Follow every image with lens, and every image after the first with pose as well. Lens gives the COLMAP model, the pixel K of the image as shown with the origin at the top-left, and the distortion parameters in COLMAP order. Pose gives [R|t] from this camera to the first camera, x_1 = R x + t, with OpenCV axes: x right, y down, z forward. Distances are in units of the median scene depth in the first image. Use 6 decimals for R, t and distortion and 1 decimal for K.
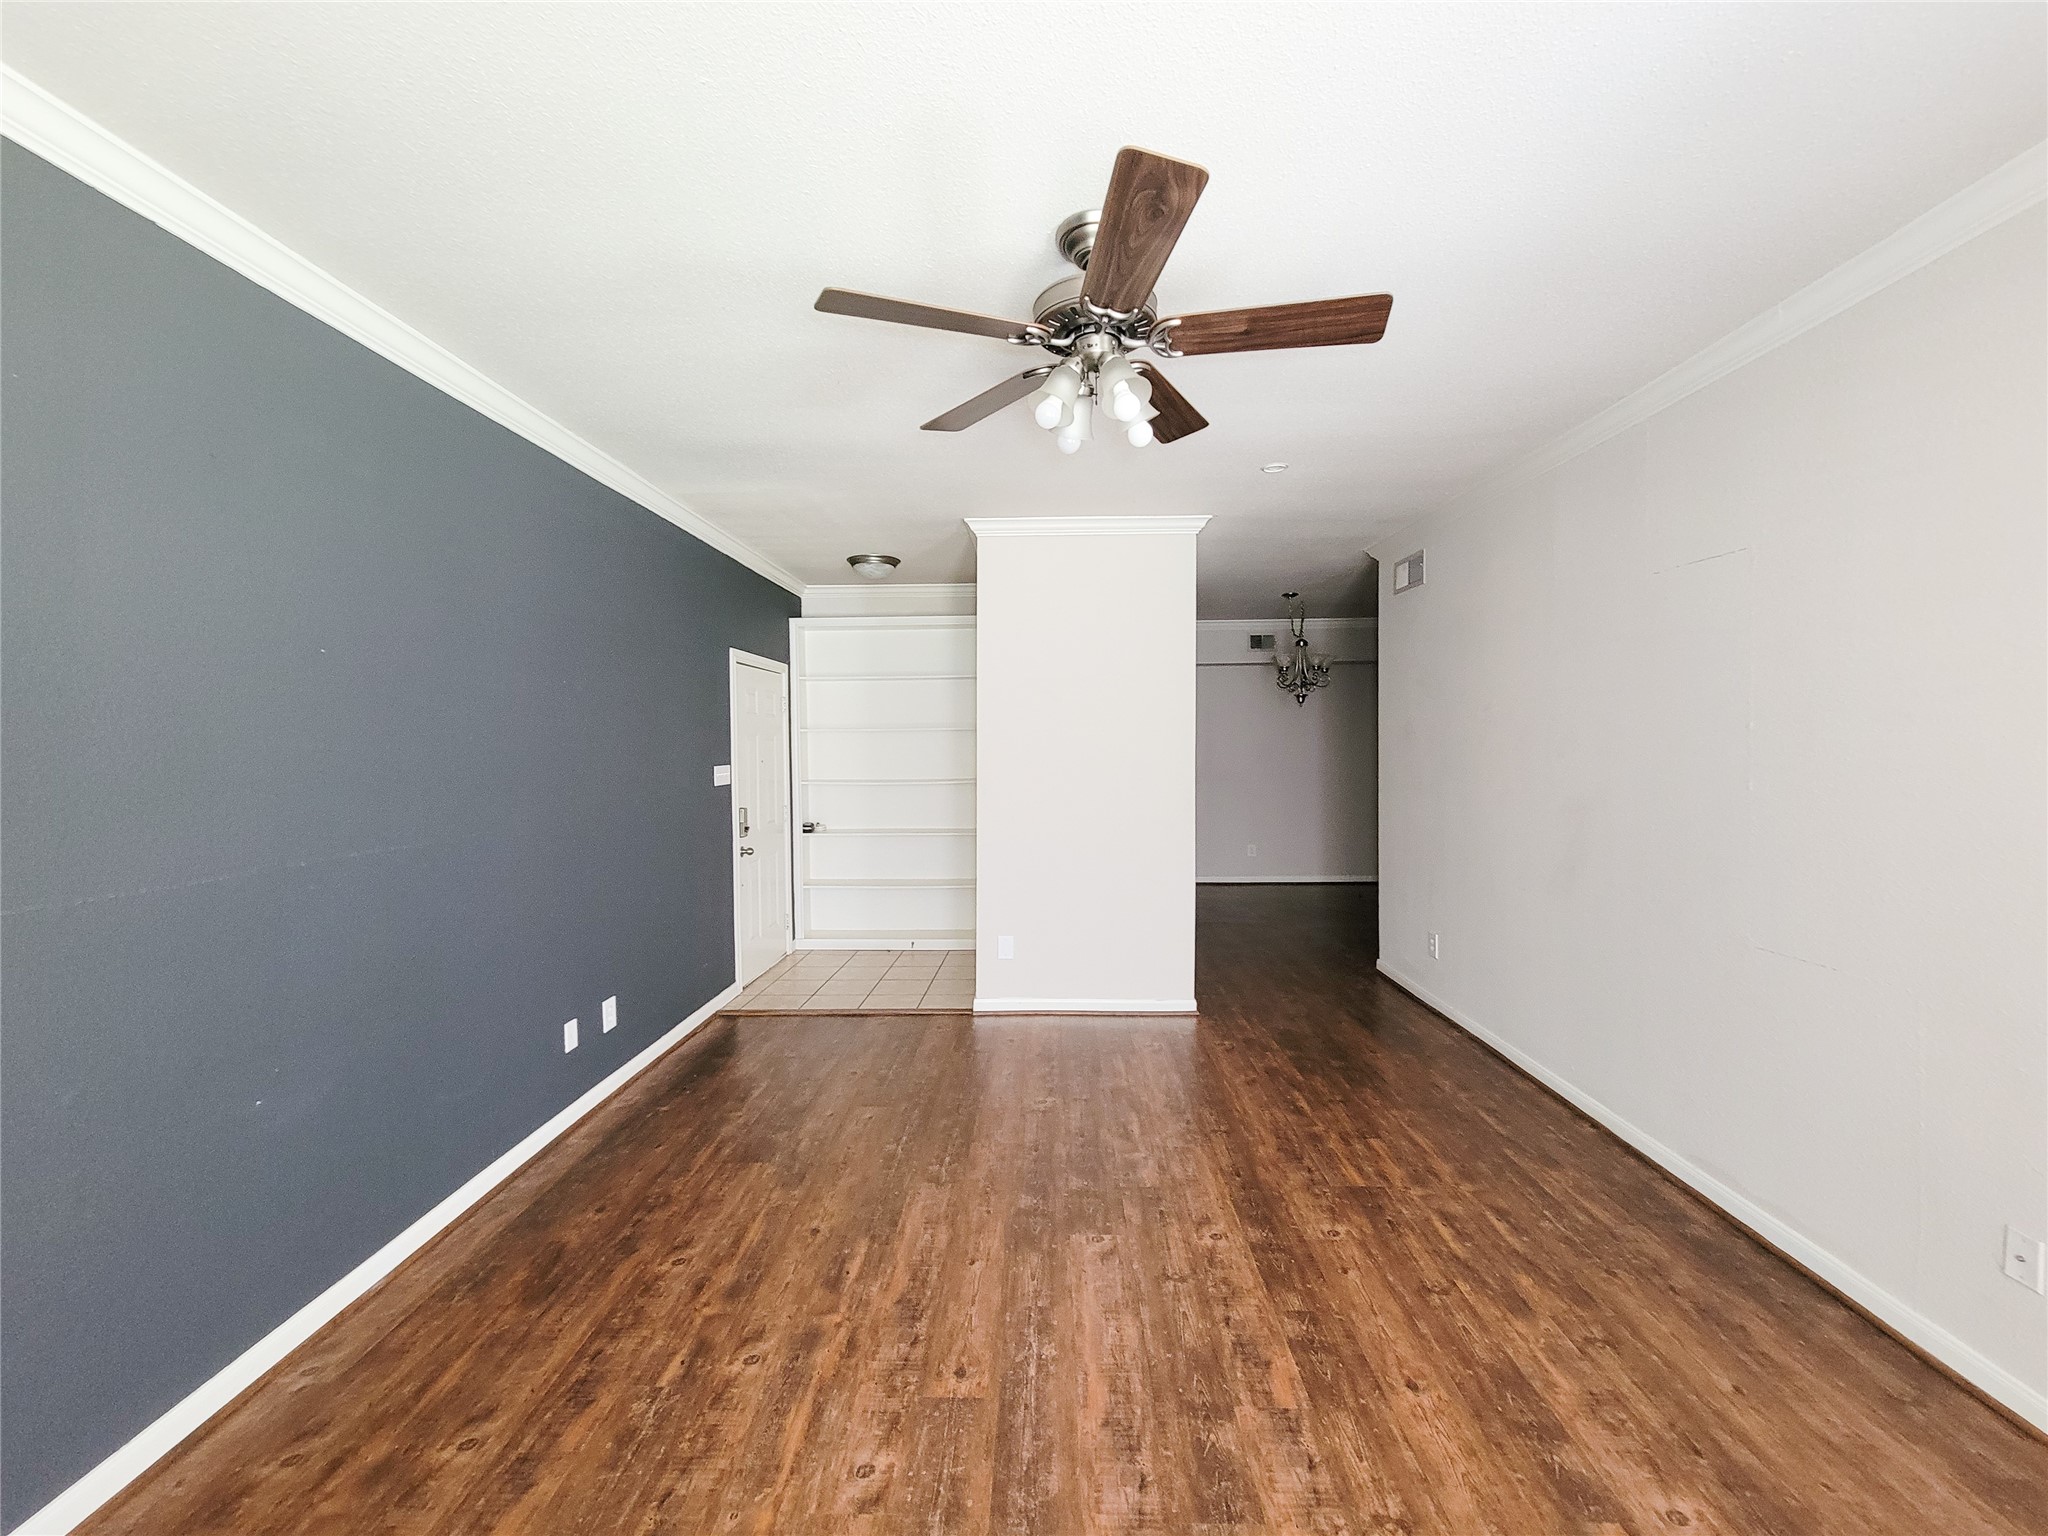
lens RADIAL K [[843.6, 0, 1013.1], [0, 843.6, 763.3], [0, 0, 1]] dist [0.006553, -0.002943]
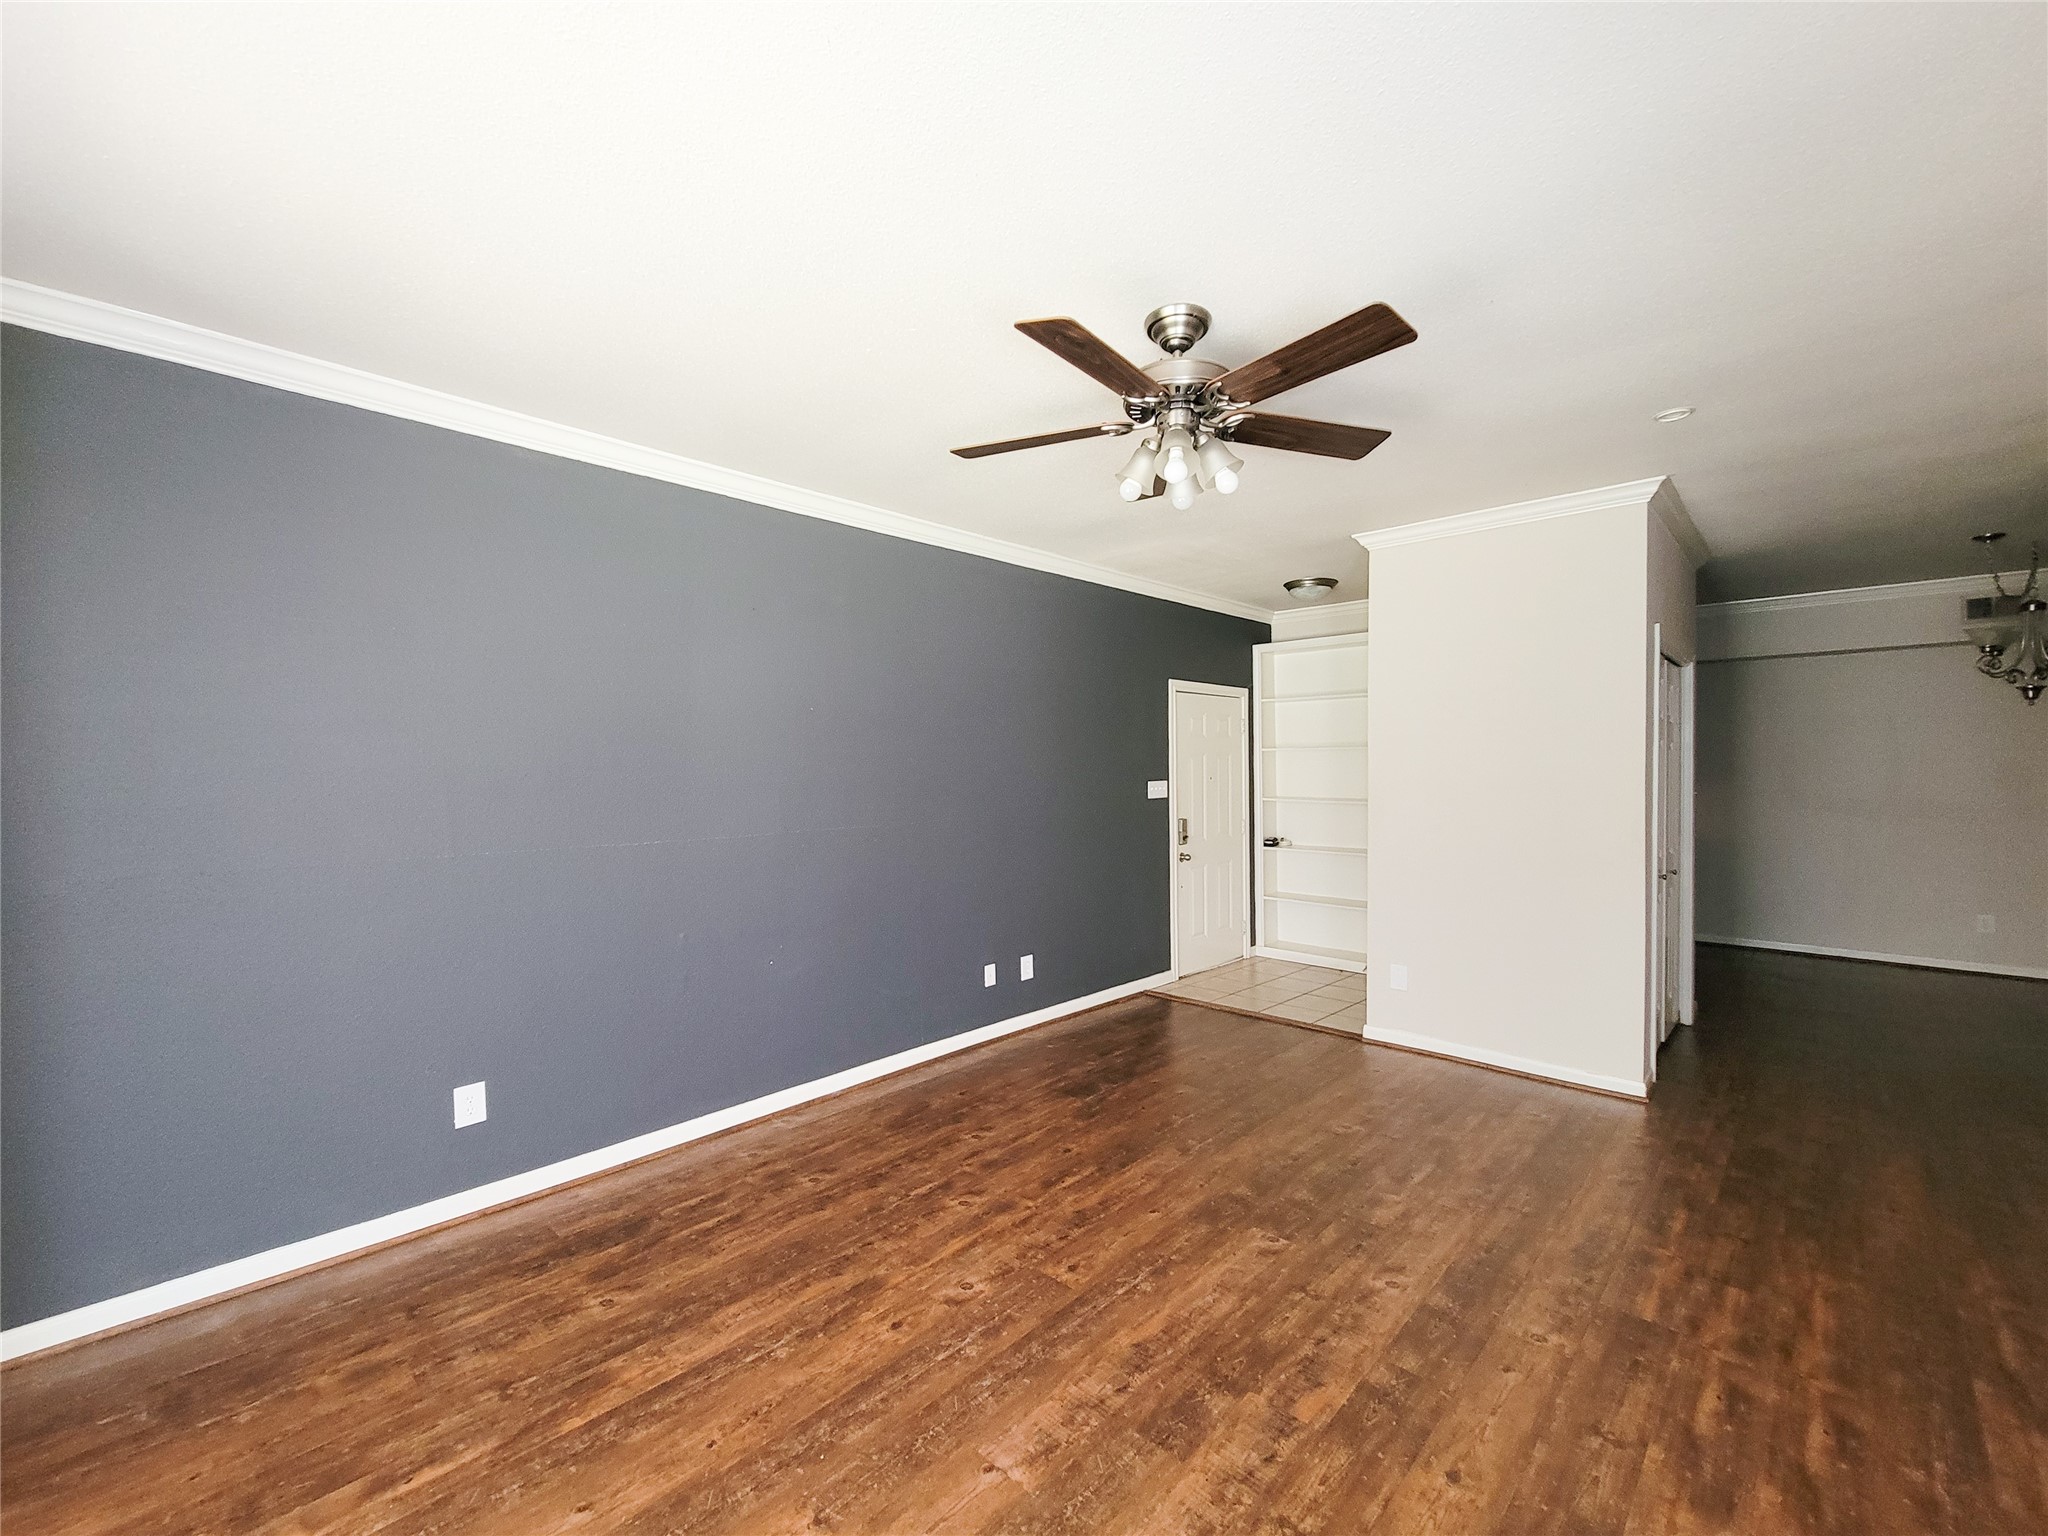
lens RADIAL K [[843.6, 0, 1015.9], [0, 843.6, 768.9], [0, 0, 1]] dist [0.006553, -0.002943]
pose [[0.743284, 0.005391, -0.668955, 0.514832], [-0.014921, 0.999852, -0.008521, -0.002348], [0.668810, 0.016315, 0.743254, 0.004419]]
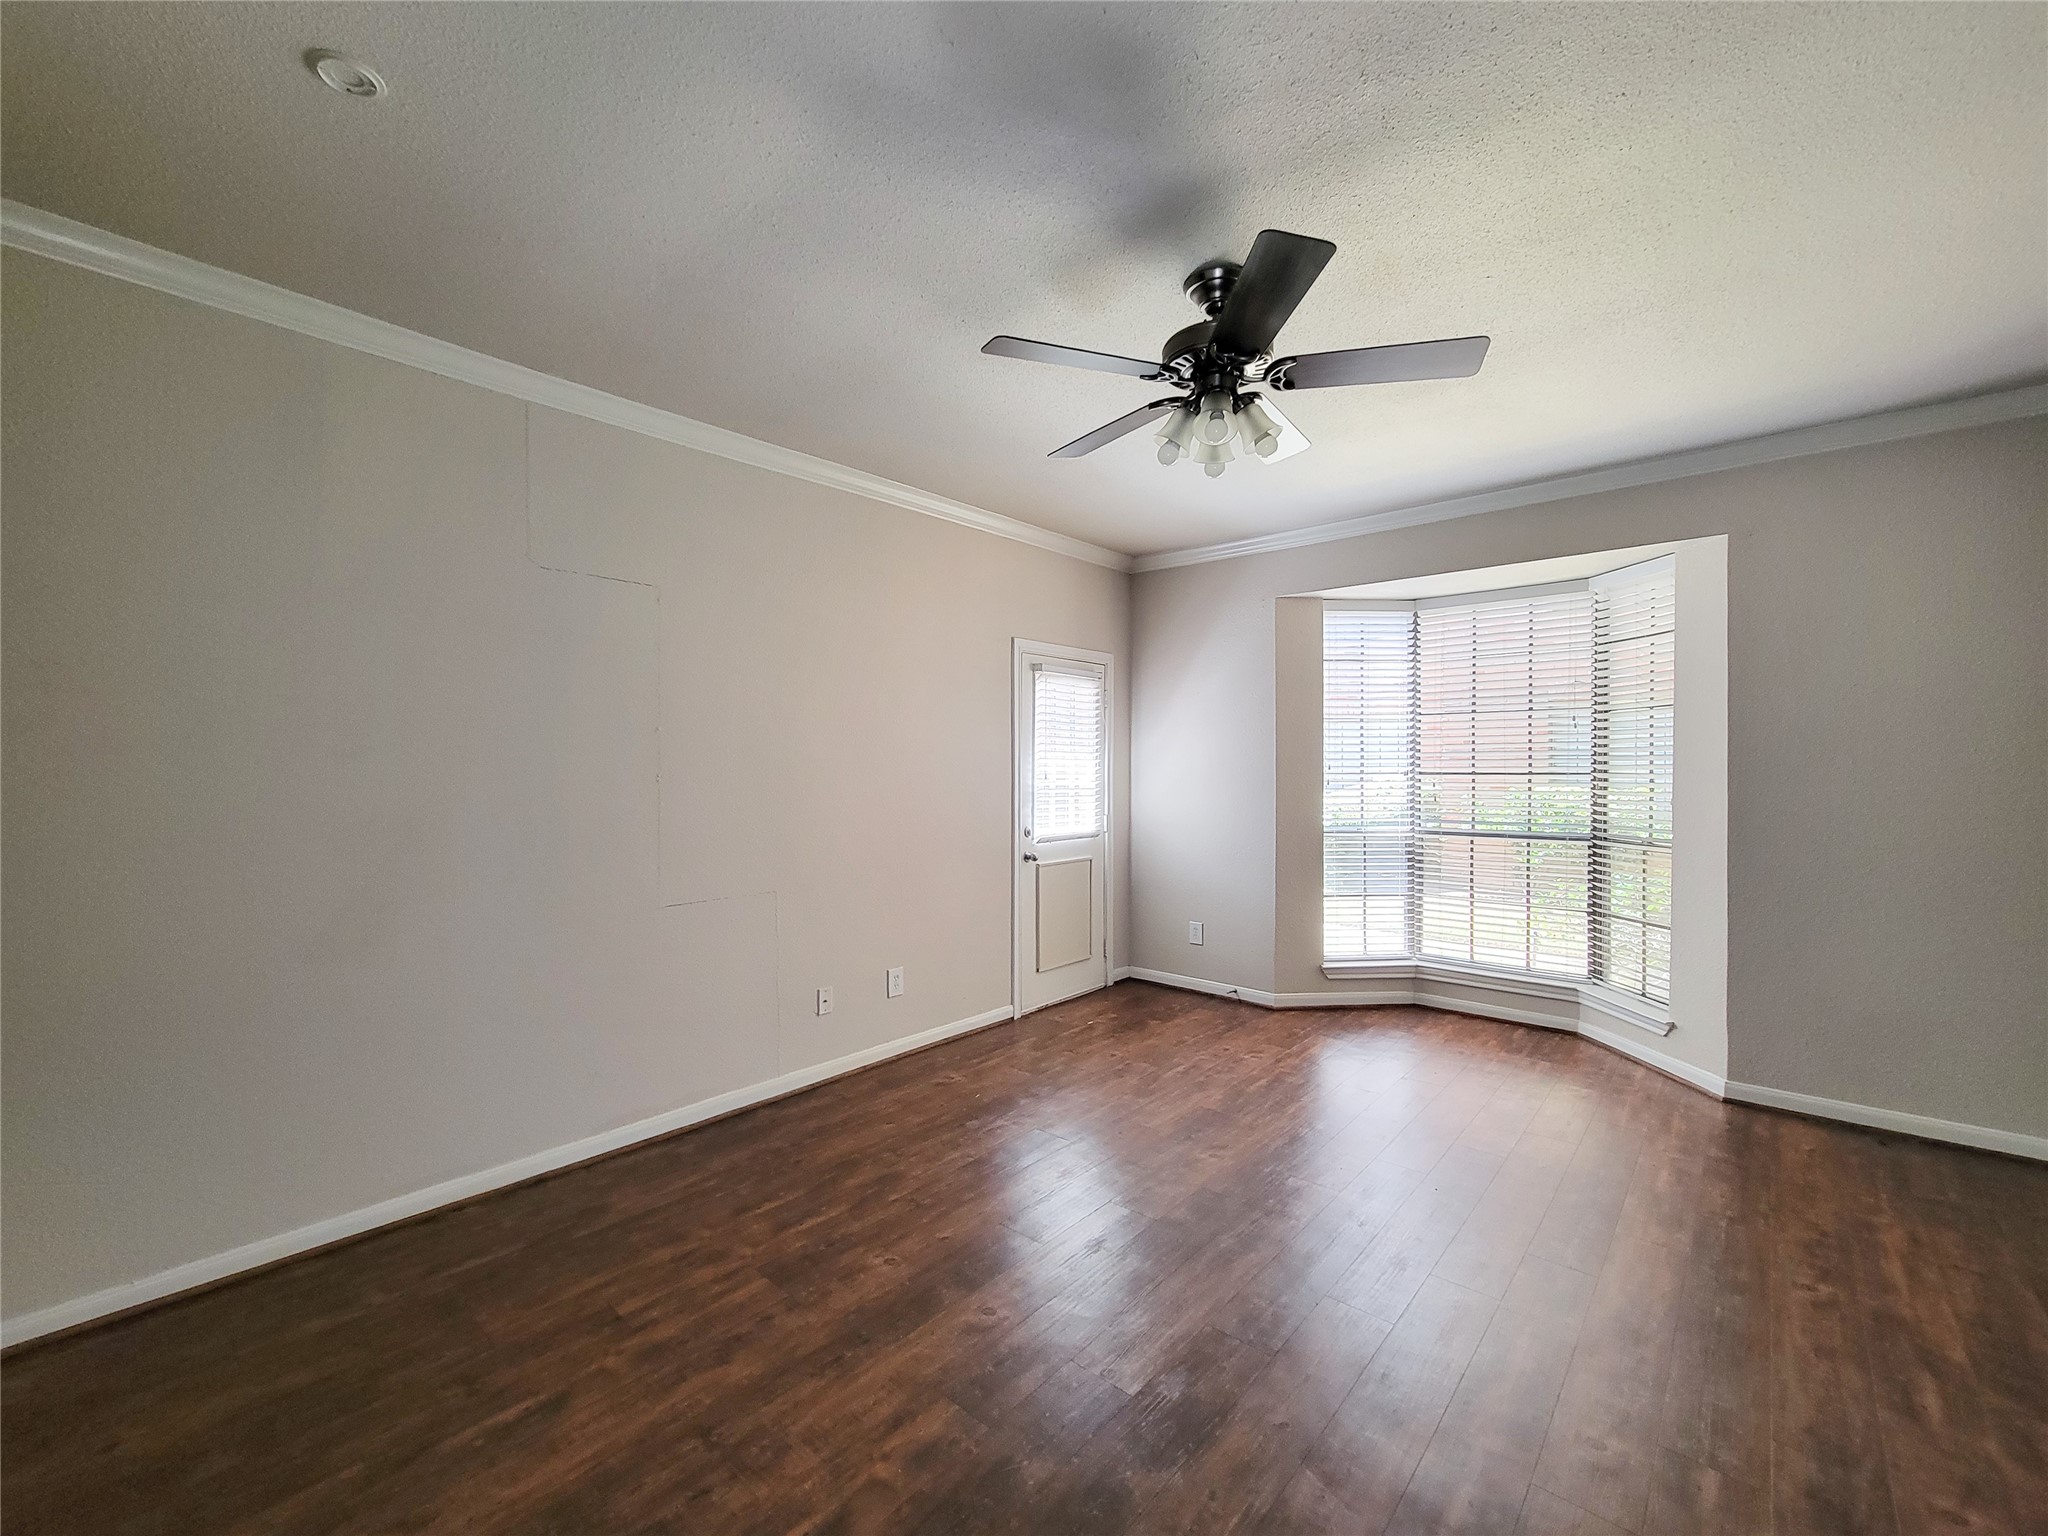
lens RADIAL K [[843.6, 0, 1017.8], [0, 843.6, 767.0], [0, 0, 1]] dist [0.006553, -0.002943]
pose [[-0.778392, 0.007083, 0.627738, -0.296024], [0.021384, 0.999655, 0.015237, 0.000081], [-0.627414, 0.025284, -0.778275, 1.506981]]
